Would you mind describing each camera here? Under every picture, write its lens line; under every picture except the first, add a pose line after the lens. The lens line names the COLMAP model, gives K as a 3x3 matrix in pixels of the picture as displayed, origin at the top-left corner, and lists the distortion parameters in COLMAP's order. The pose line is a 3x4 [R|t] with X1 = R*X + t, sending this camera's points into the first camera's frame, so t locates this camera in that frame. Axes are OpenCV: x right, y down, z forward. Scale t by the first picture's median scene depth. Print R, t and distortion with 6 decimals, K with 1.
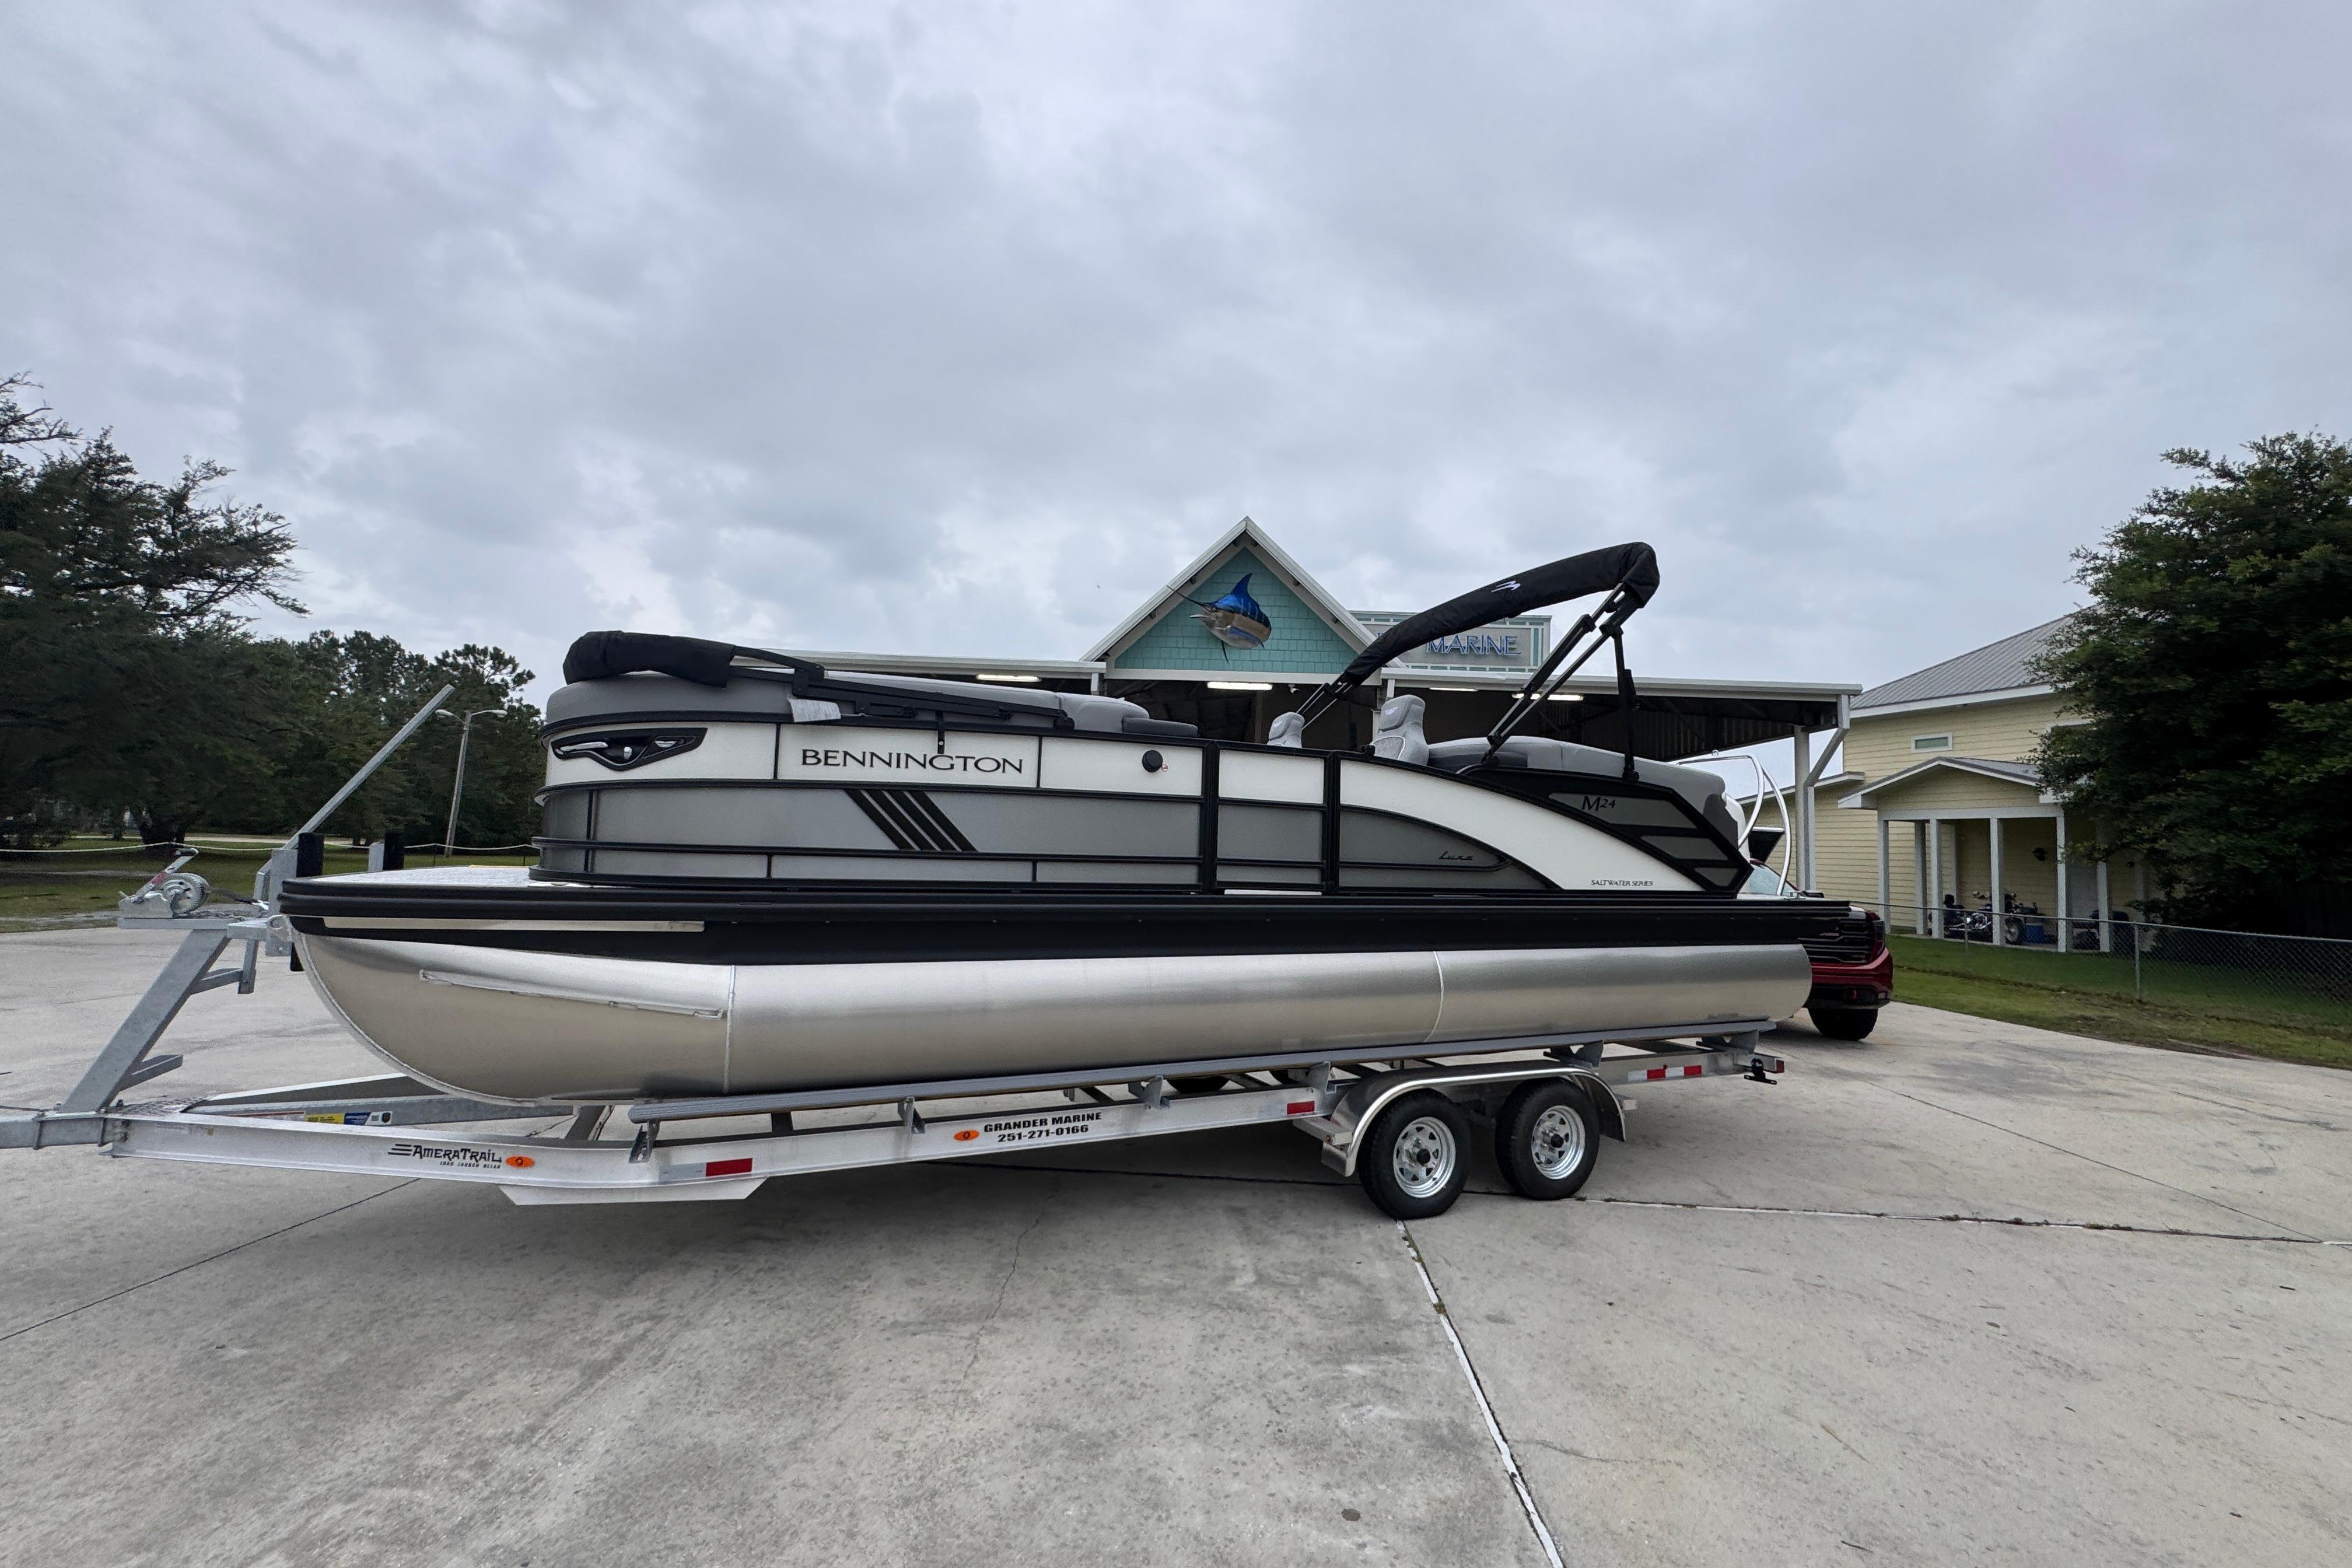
lens RADIAL K [[936.9, 0, 1175.1], [0, 936.9, 785.2], [0, 0, 1]] dist [-0.002422, 0.000104]
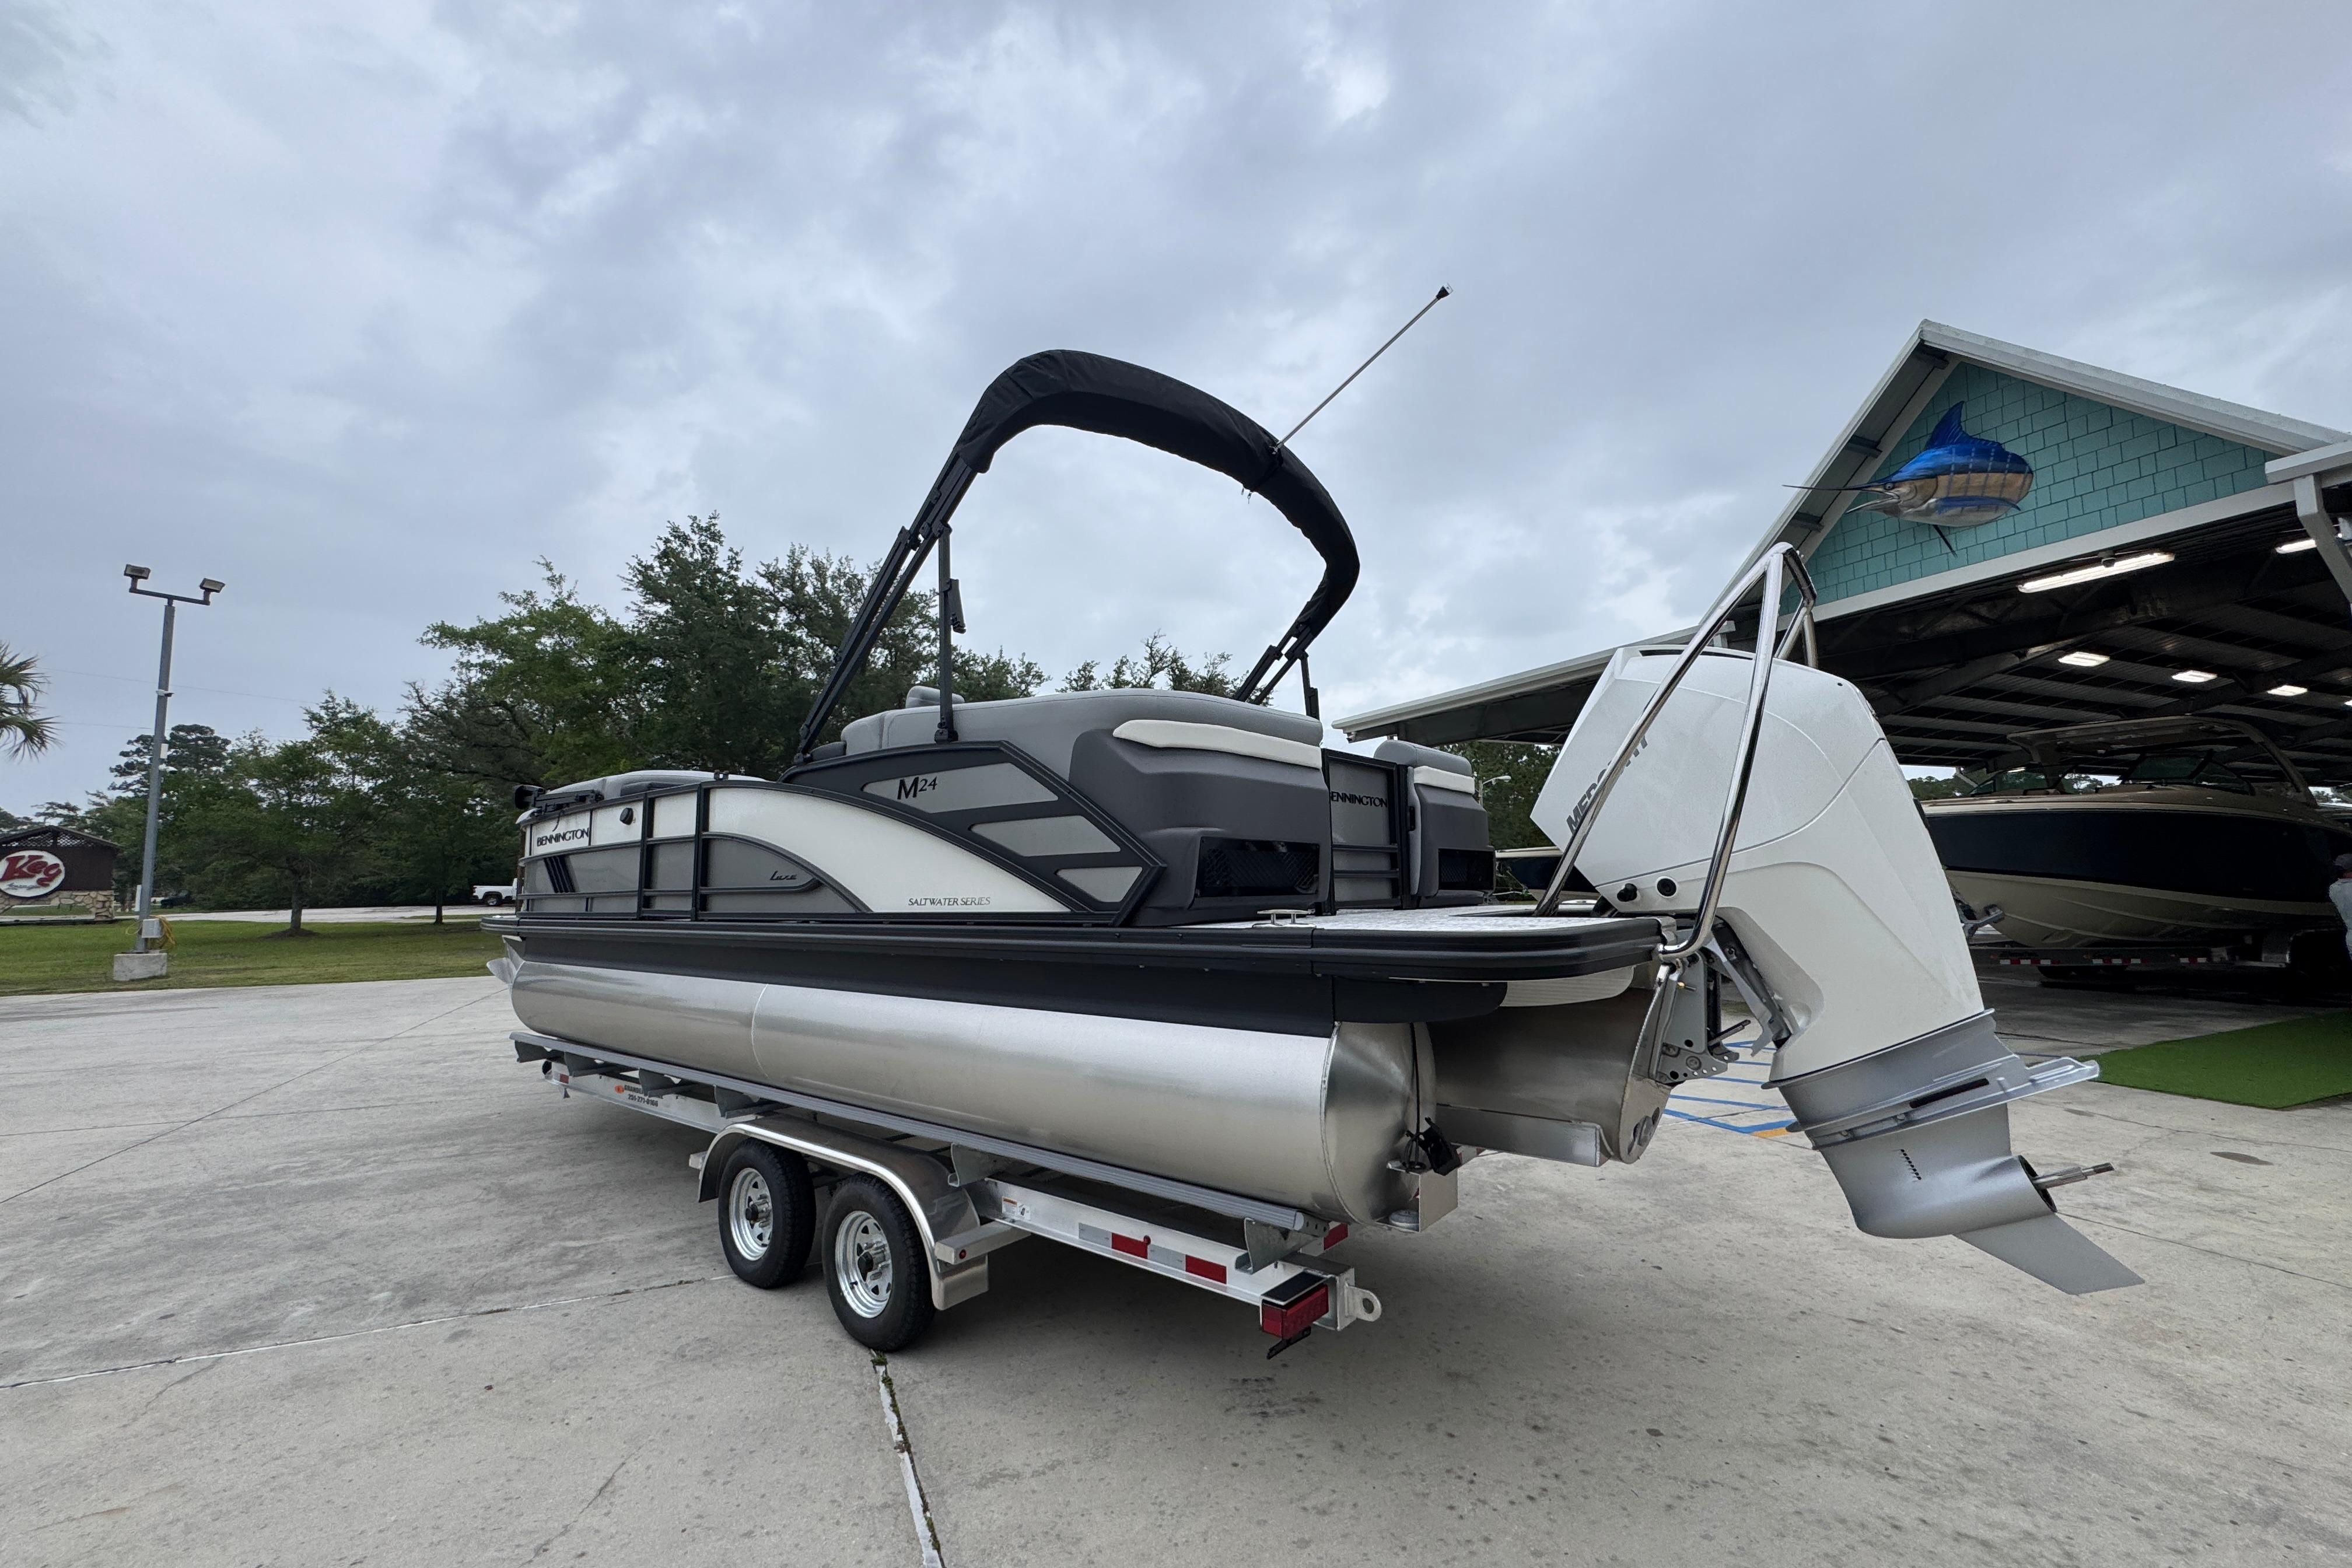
lens RADIAL K [[936.9, 0, 1174.2], [0, 936.9, 782.3], [0, 0, 1]] dist [-0.002422, 0.000104]
pose [[0.450806, -0.138767, -0.881770, 1.450075], [0.096319, 0.989637, -0.106500, 0.136886], [0.887410, -0.036920, 0.459500, 1.076622]]
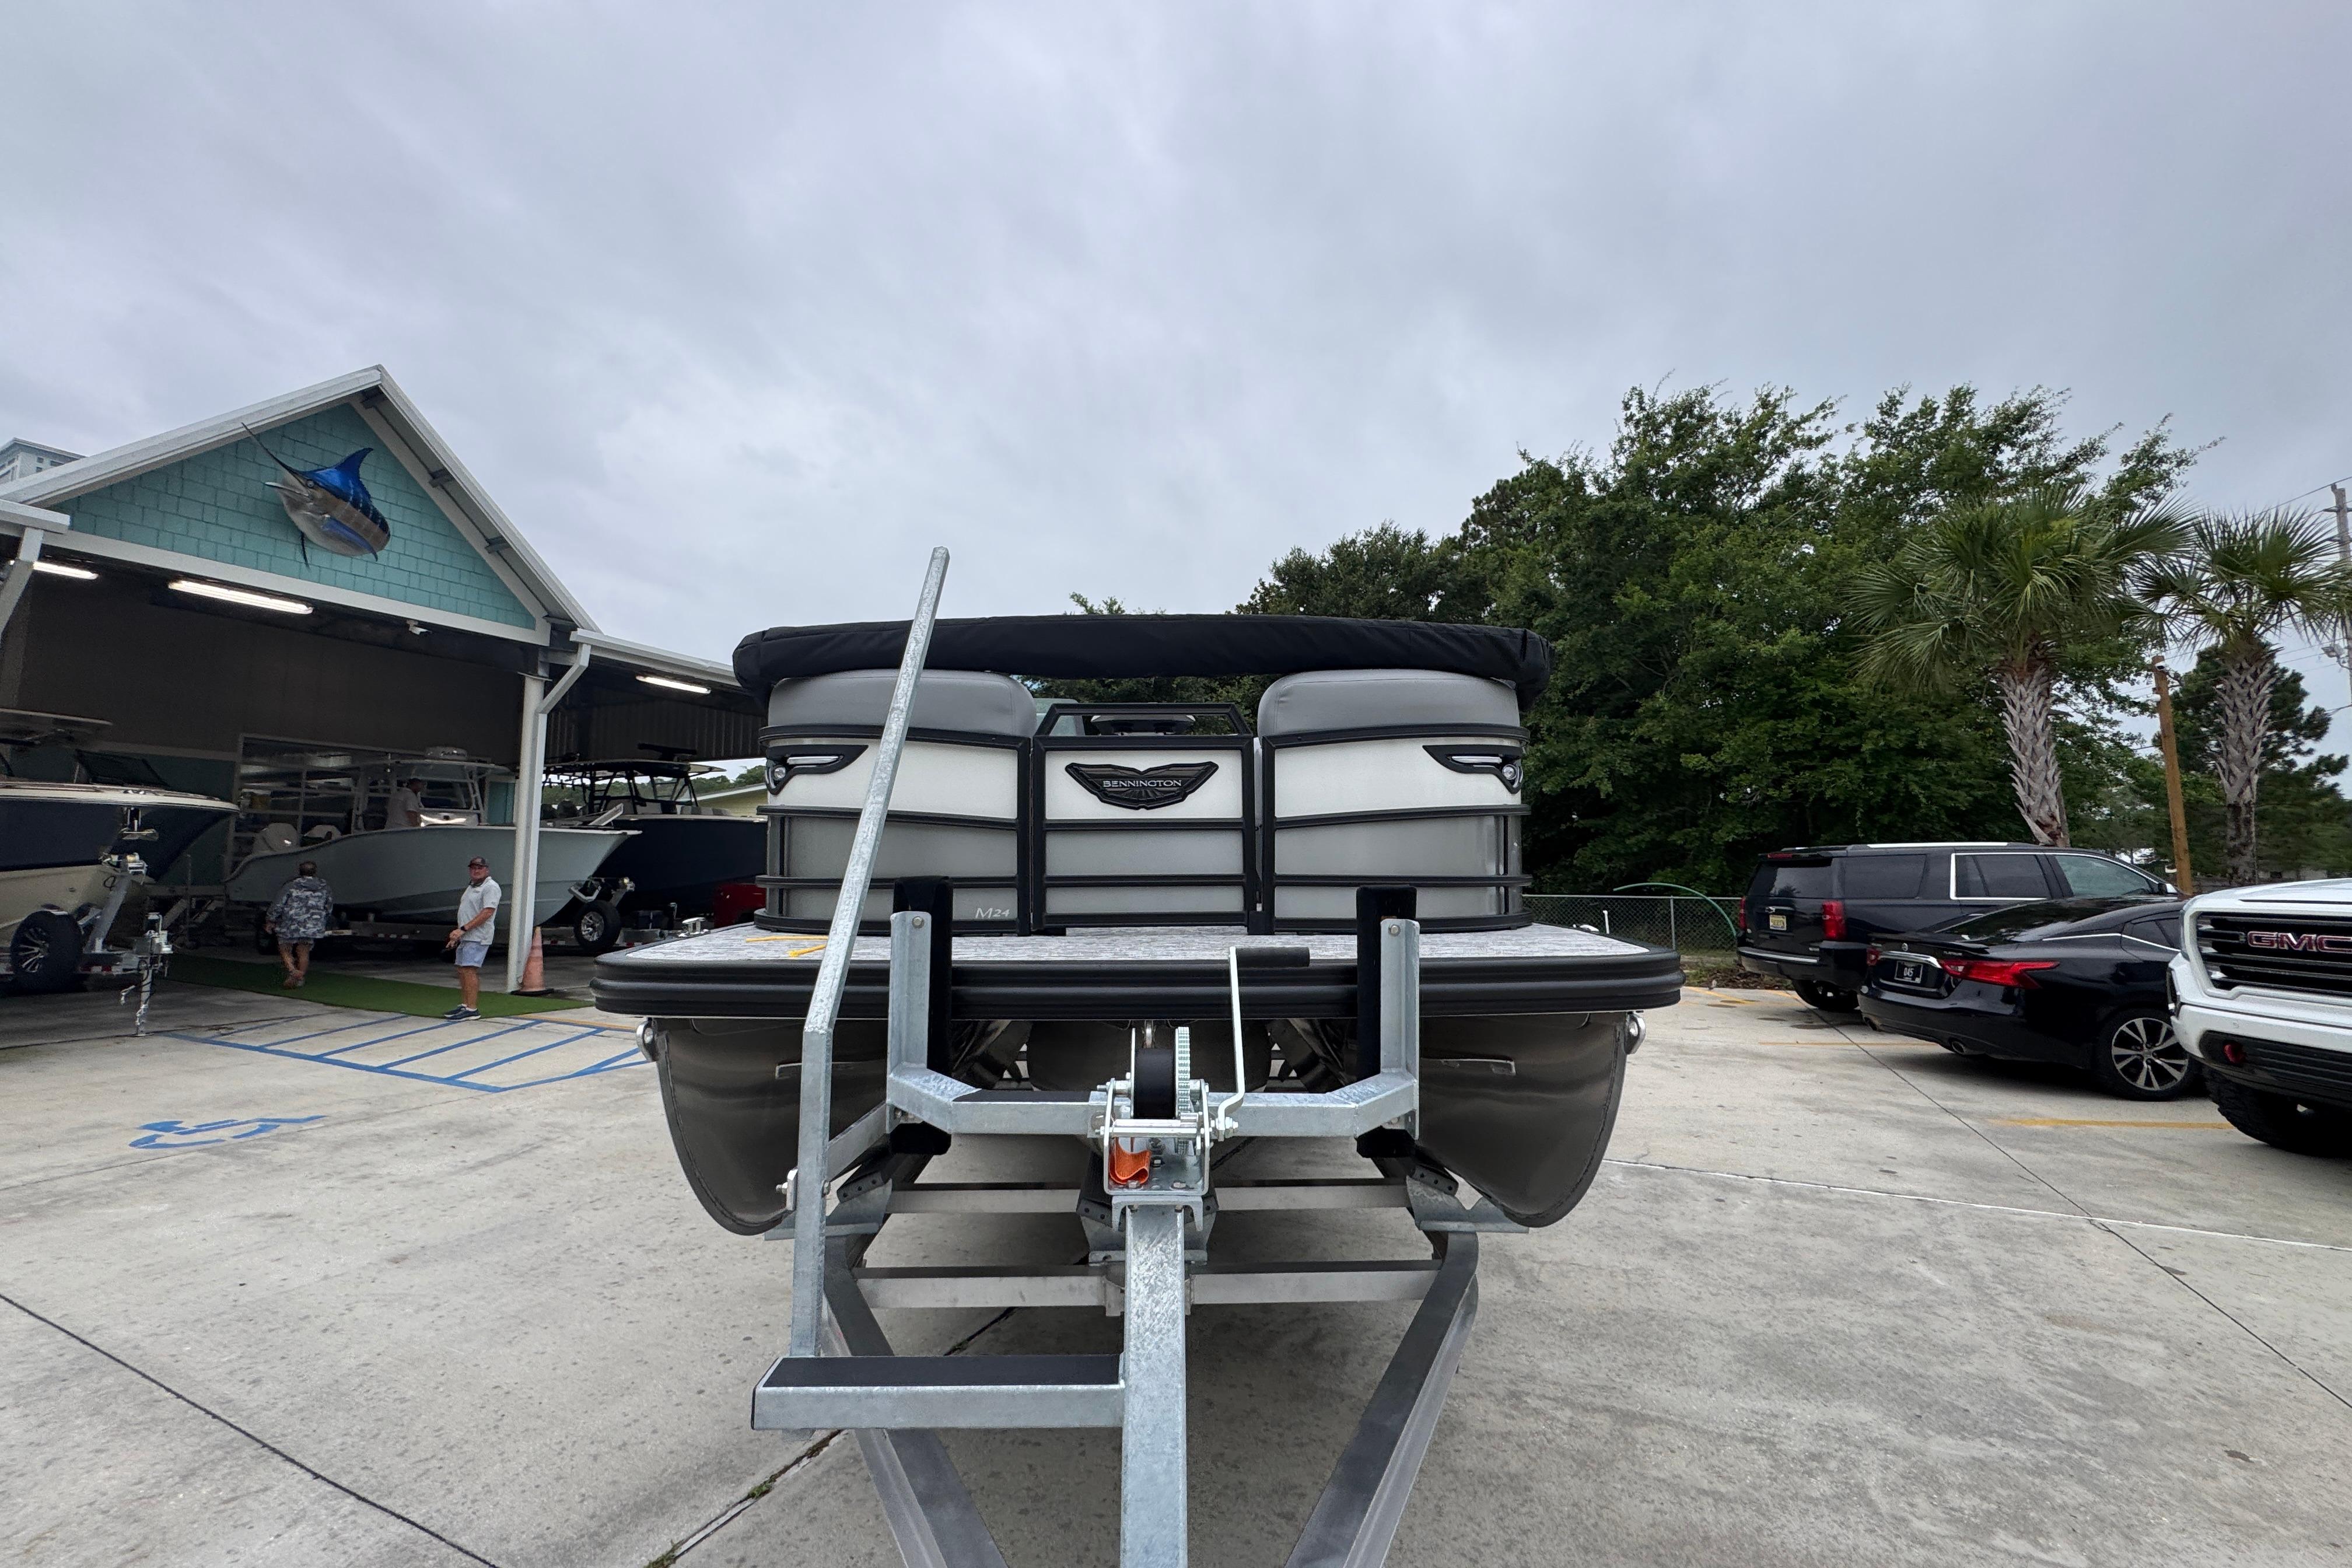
lens RADIAL K [[936.9, 0, 1173.7], [0, 936.9, 781.1], [0, 0, 1]] dist [-0.002422, 0.000104]
pose [[0.388499, 0.048385, 0.920178, -1.259617], [-0.054451, 0.998081, -0.029492, 0.012942], [-0.919839, -0.038647, 0.390388, 0.789142]]
